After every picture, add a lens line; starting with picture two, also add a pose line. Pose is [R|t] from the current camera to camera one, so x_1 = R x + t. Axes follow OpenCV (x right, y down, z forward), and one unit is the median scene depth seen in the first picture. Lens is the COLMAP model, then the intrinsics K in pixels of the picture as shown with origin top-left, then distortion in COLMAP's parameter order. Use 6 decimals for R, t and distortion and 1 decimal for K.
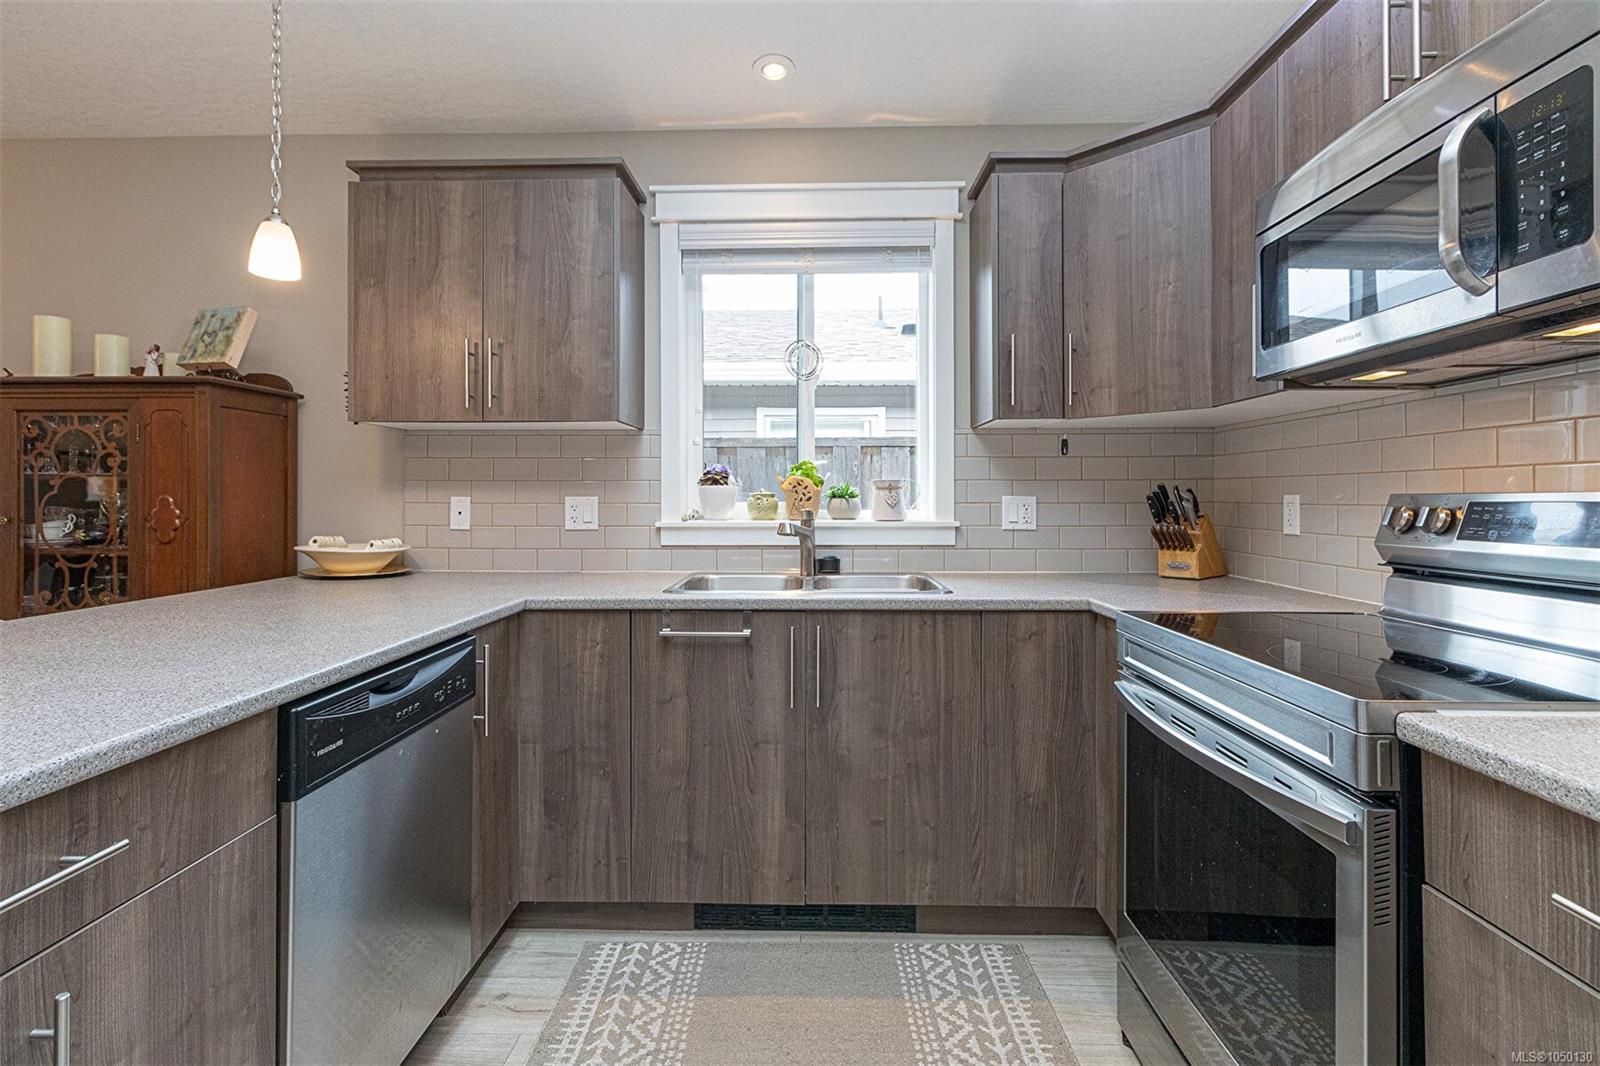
lens RADIAL K [[759.4, 0, 810.1], [0, 759.4, 491.3], [0, 0, 1]] dist [0.003060, 0.000747]
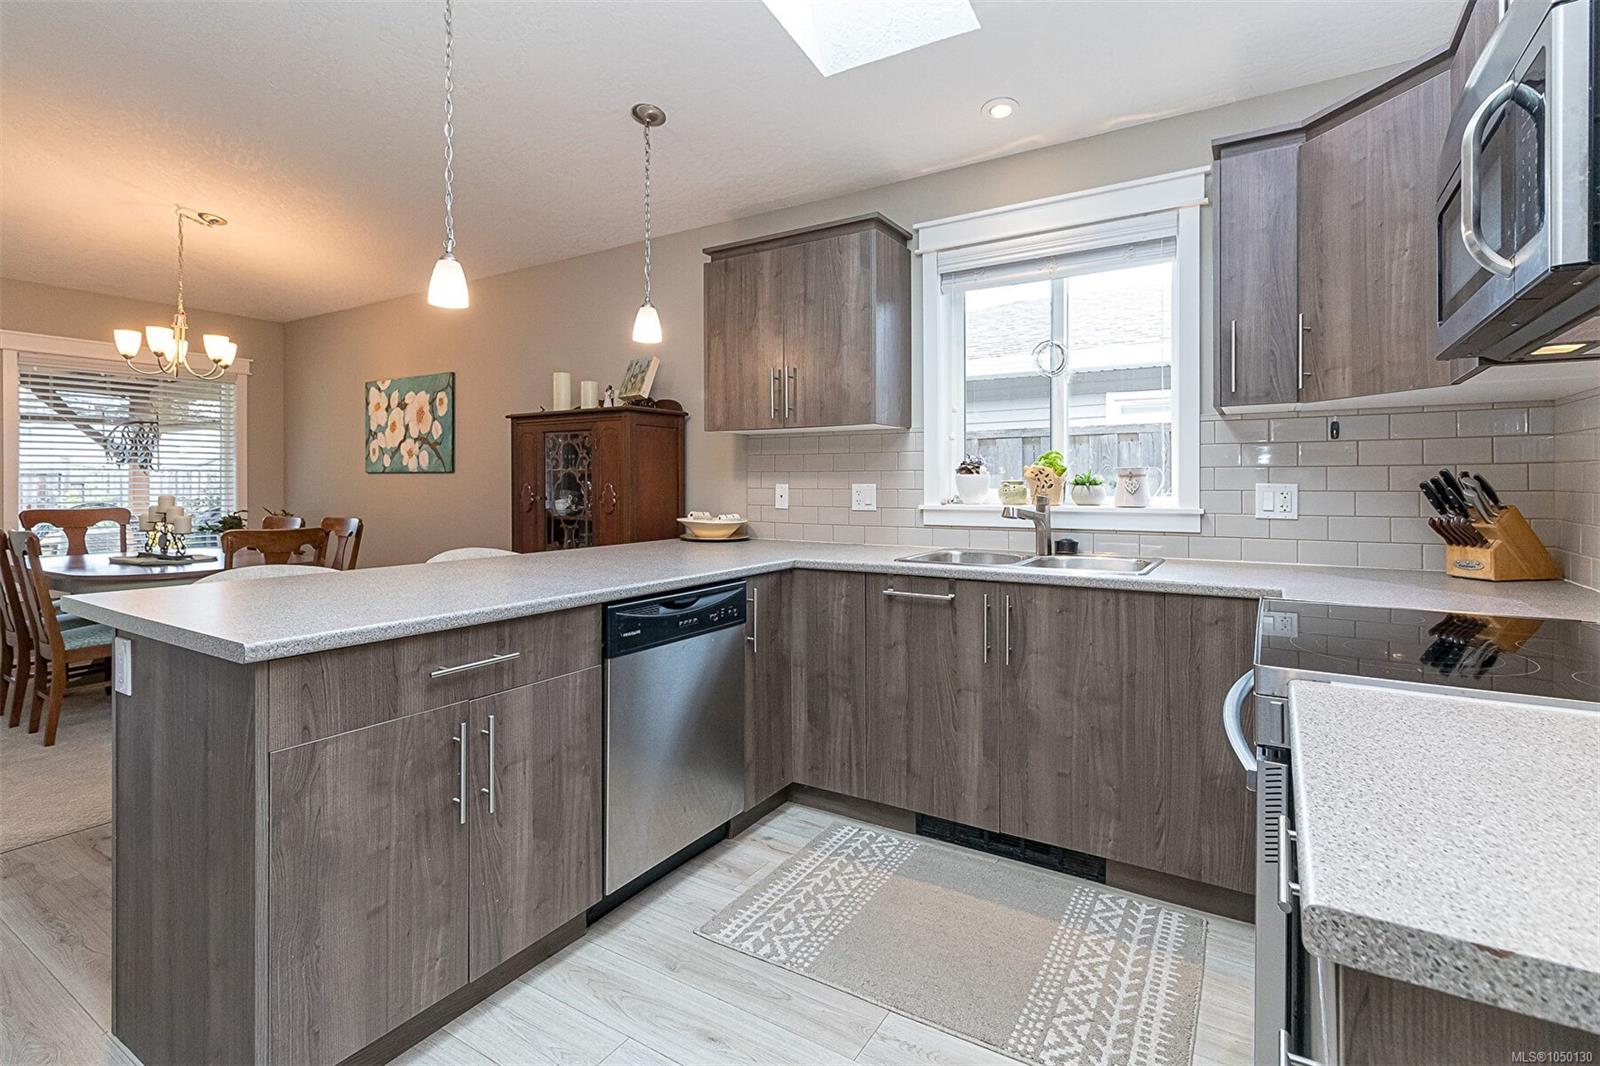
lens RADIAL K [[759.4, 0, 820.5], [0, 759.4, 480.9], [0, 0, 1]] dist [0.003060, 0.000747]
pose [[0.866422, -0.001491, -0.499311, 0.307070], [0.004462, 0.999979, 0.004757, -0.004755], [0.499293, -0.006349, 0.866410, -0.135092]]
